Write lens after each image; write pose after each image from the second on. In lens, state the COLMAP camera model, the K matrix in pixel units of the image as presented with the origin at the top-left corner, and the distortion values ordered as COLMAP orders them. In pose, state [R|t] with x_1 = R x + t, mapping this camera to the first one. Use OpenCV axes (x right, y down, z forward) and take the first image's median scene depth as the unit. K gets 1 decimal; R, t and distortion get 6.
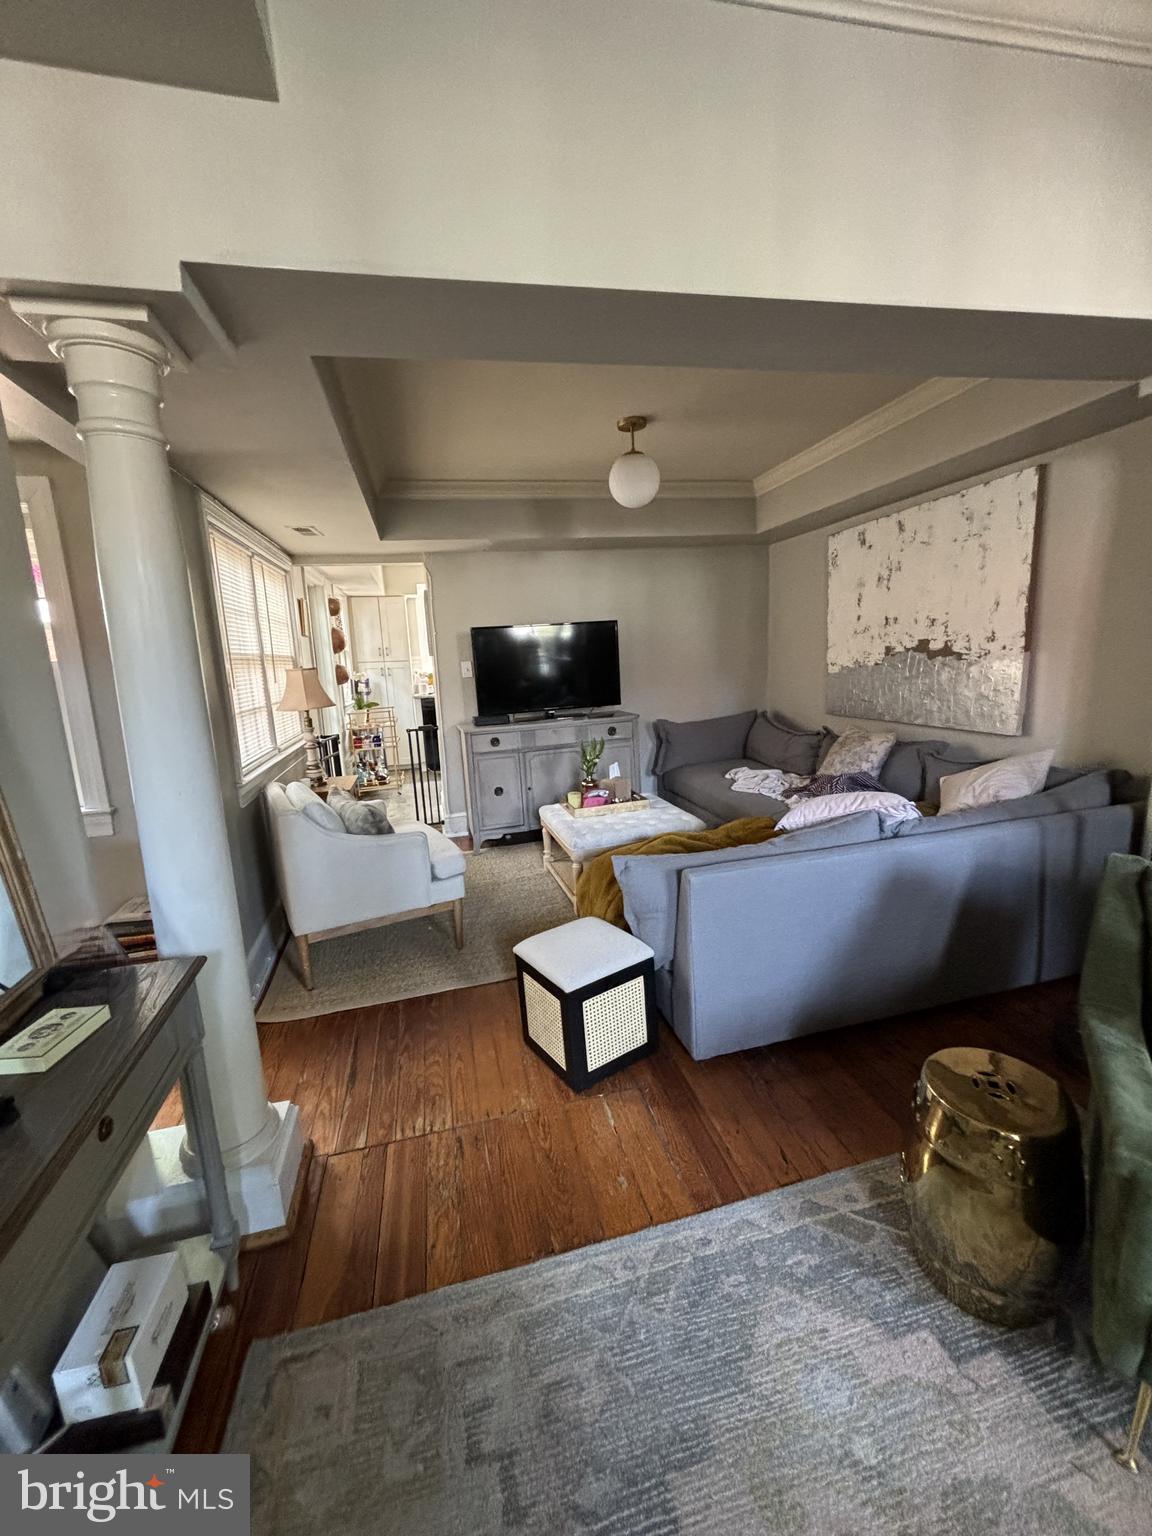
lens RADIAL K [[621.7, 0, 580.2], [0, 621.7, 762.3], [0, 0, 1]] dist [-0.002405, 0.000869]
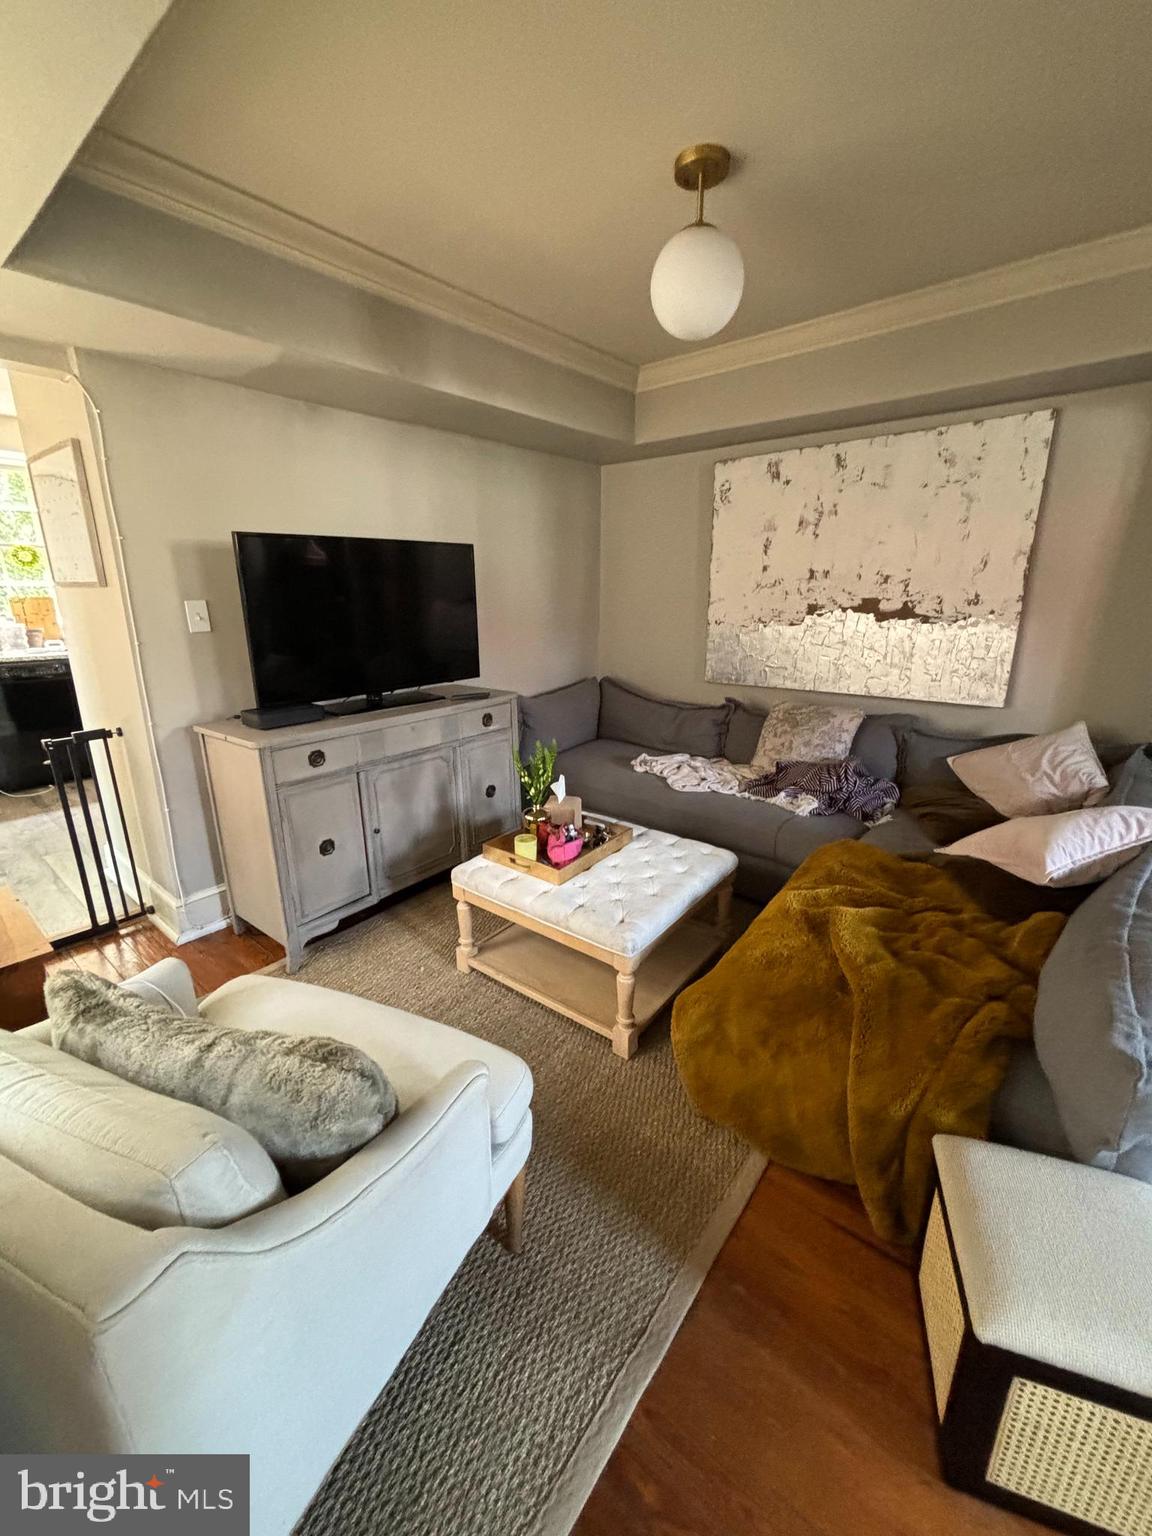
lens RADIAL K [[621.7, 0, 583.0], [0, 621.7, 763.3], [0, 0, 1]] dist [-0.002405, 0.000869]
pose [[0.801980, -0.113357, 0.586496, -0.317565], [0.065276, 0.992580, 0.102584, -0.081527], [-0.593773, -0.043986, 0.803429, 0.519277]]
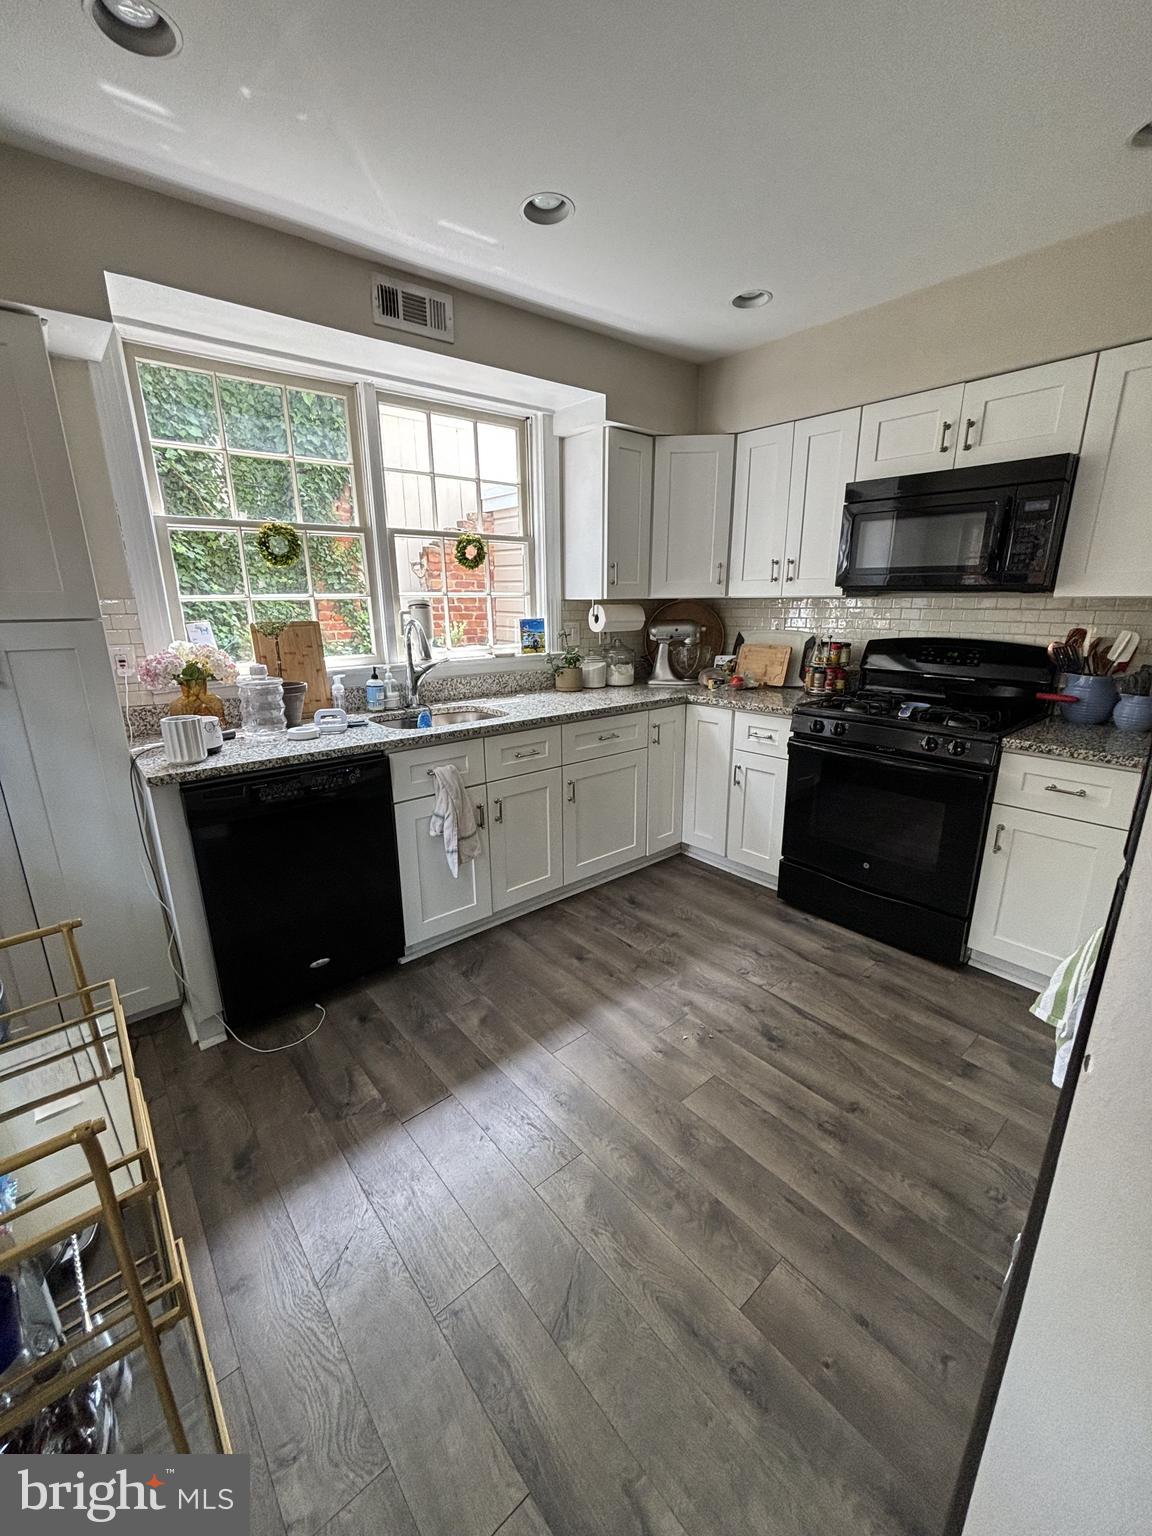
lens RADIAL K [[621.7, 0, 578.2], [0, 621.7, 766.8], [0, 0, 1]] dist [-0.002405, 0.000869]
pose [[0.892766, -0.078290, 0.443666, -0.473288], [0.041663, 0.994912, 0.091728, -0.260307], [-0.448590, -0.063407, 0.891486, 1.503278]]
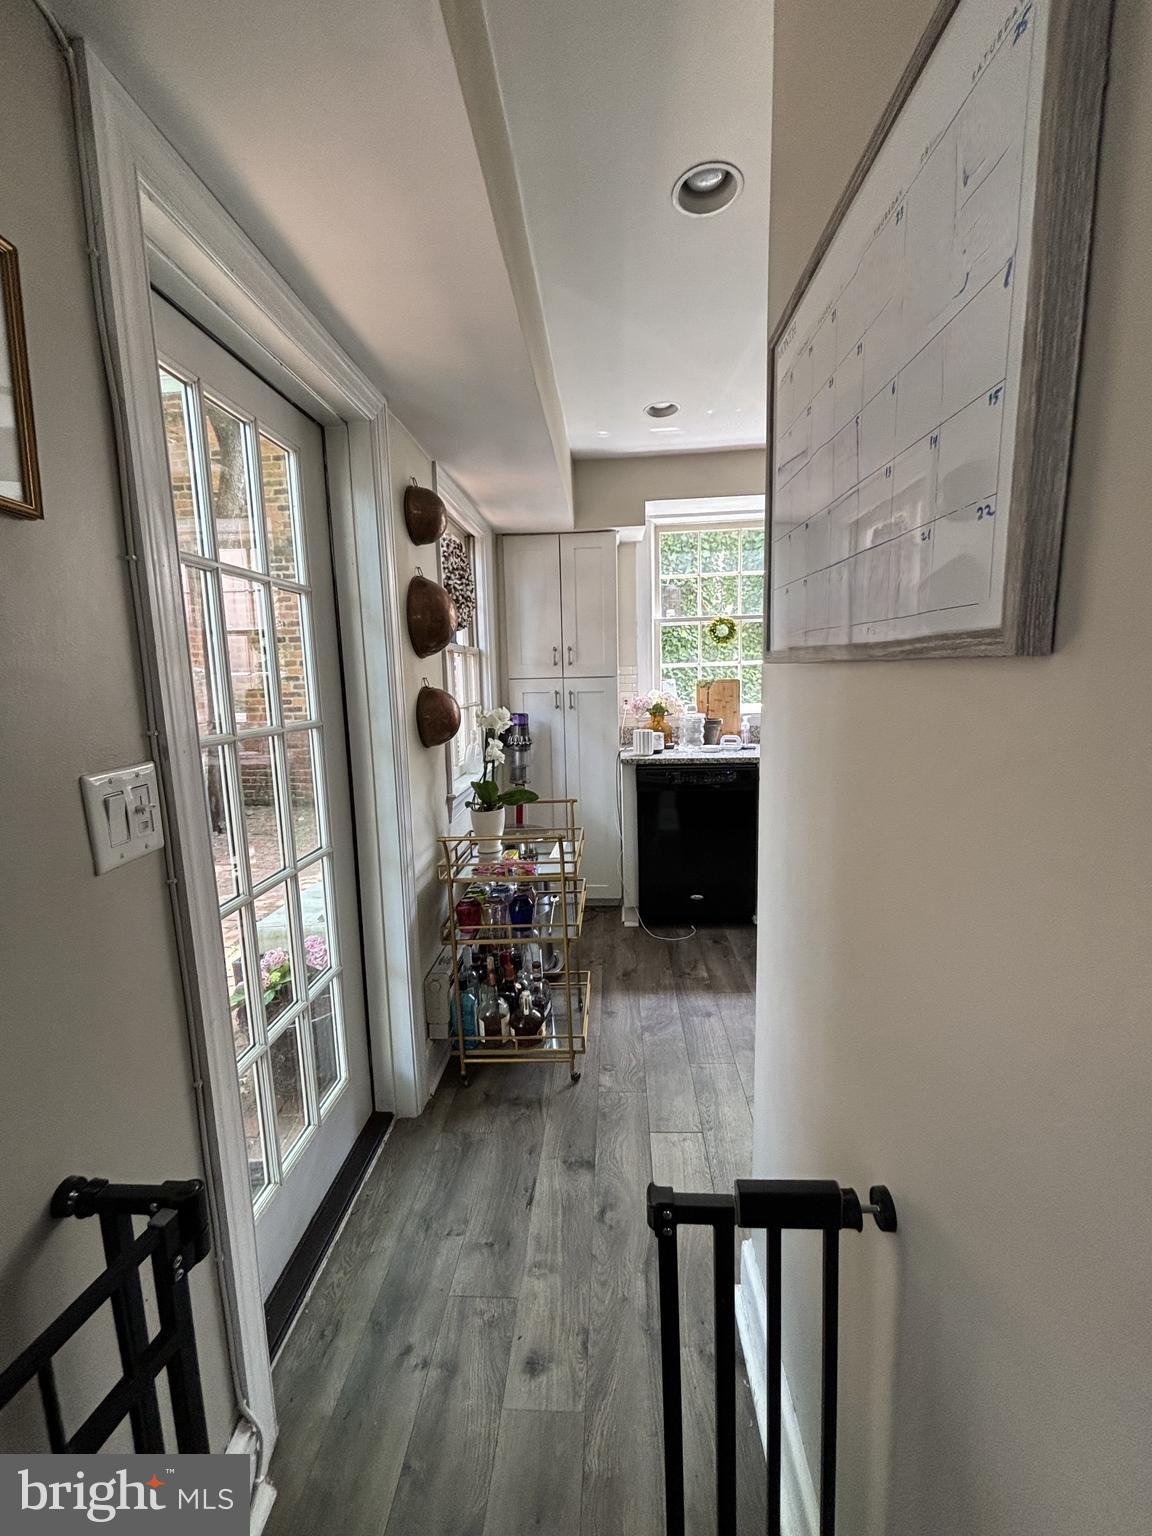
lens RADIAL K [[621.7, 0, 574.4], [0, 621.7, 763.5], [0, 0, 1]] dist [-0.002405, 0.000869]
pose [[0.955732, 0.062061, -0.287619, -0.365044], [-0.067963, 0.997632, -0.010570, -0.201824], [0.286282, 0.029649, 0.957687, 1.202370]]
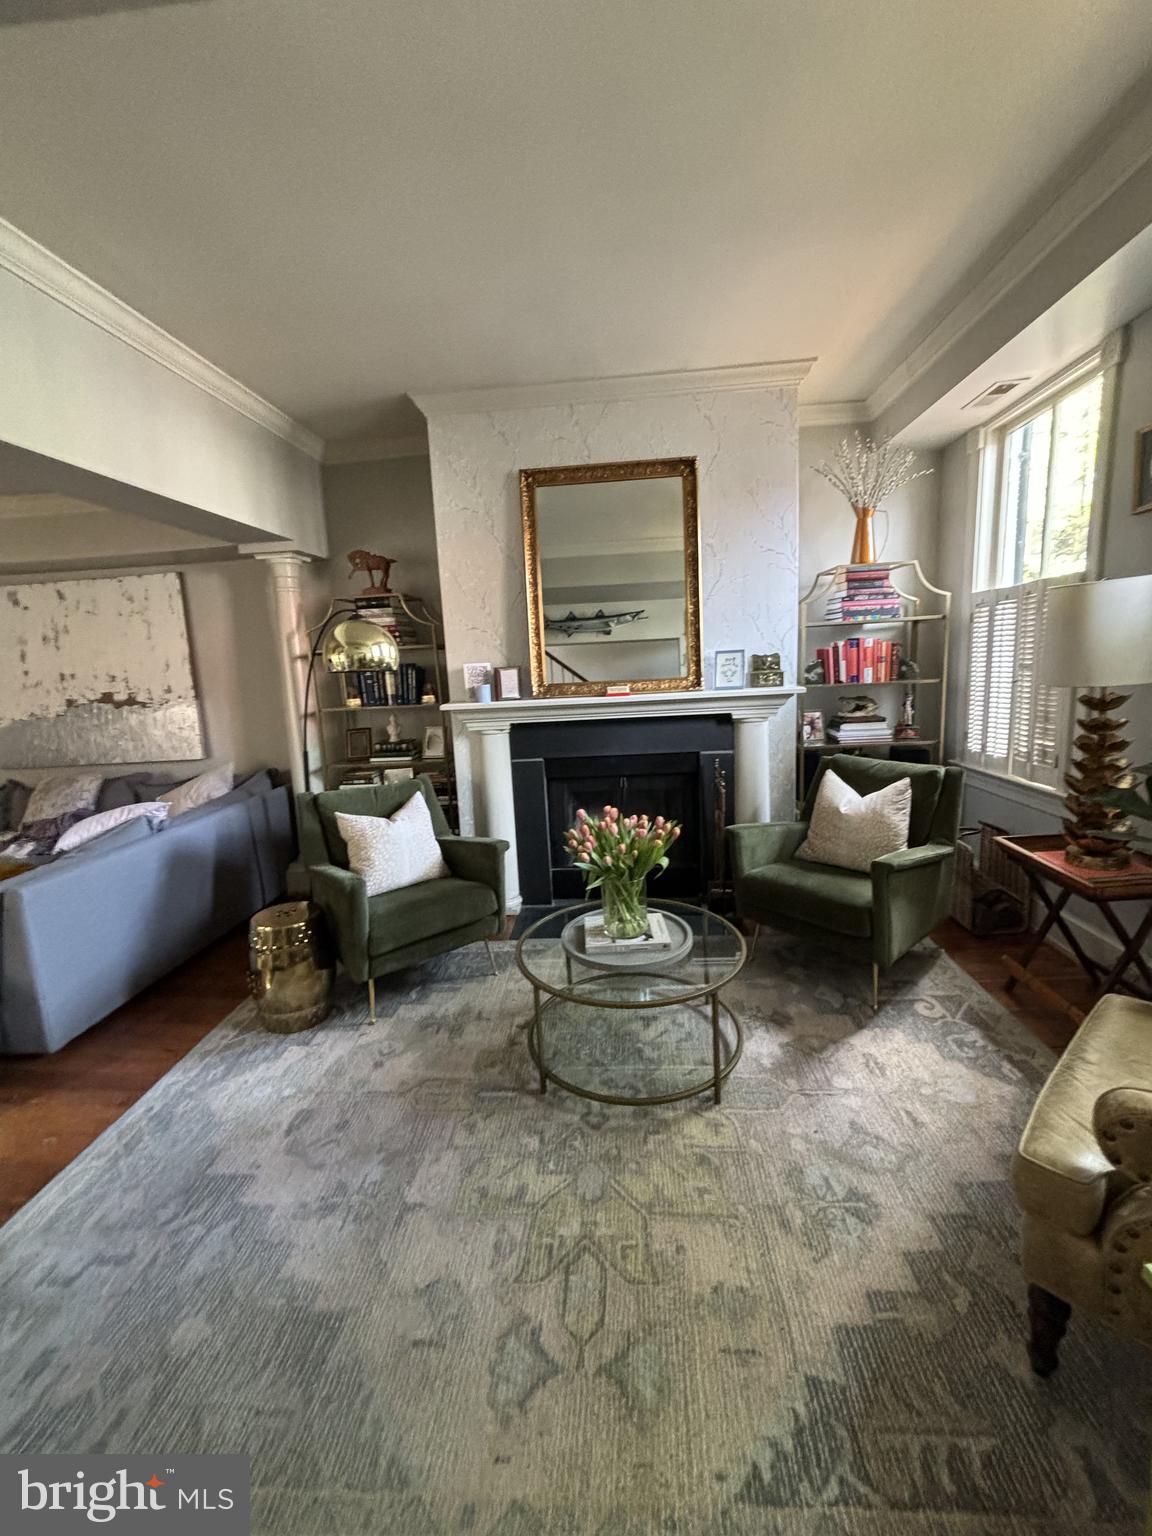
lens RADIAL K [[621.7, 0, 574.8], [0, 621.7, 766.1], [0, 0, 1]] dist [-0.002405, 0.000869]
pose [[0.312226, -0.114595, 0.943071, -0.307007], [0.197023, 0.978926, 0.053723, 0.053920], [-0.929353, 0.169033, 0.328224, -0.204123]]
